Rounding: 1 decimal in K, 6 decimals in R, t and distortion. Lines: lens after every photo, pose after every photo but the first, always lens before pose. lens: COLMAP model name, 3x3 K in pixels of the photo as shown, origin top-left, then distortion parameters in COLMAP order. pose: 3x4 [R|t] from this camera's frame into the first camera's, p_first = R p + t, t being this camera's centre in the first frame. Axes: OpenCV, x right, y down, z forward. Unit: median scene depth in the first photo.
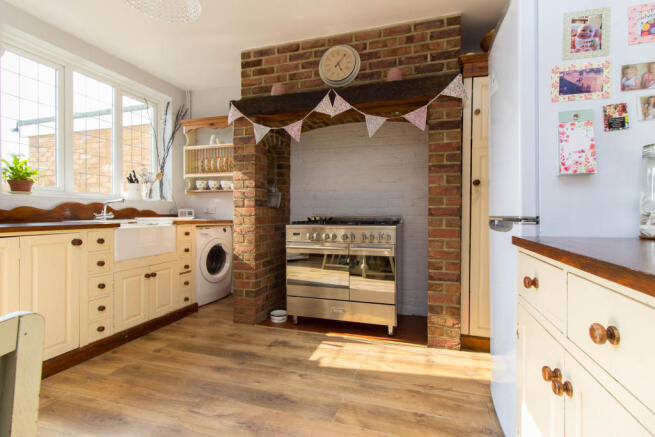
lens RADIAL K [[299.5, 0, 348.5], [0, 299.5, 212.7], [0, 0, 1]] dist [0.007508, -0.000498]
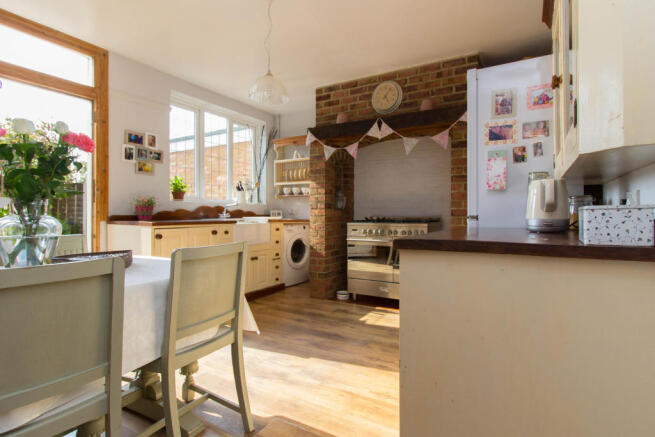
lens RADIAL K [[299.5, 0, 326.3], [0, 299.5, 214.6], [0, 0, 1]] dist [0.007508, -0.000498]
pose [[0.947912, 0.002359, -0.318522, 0.116496], [-0.001466, 0.999994, 0.003045, 0.001518], [0.318528, -0.002419, 0.947910, -0.249444]]
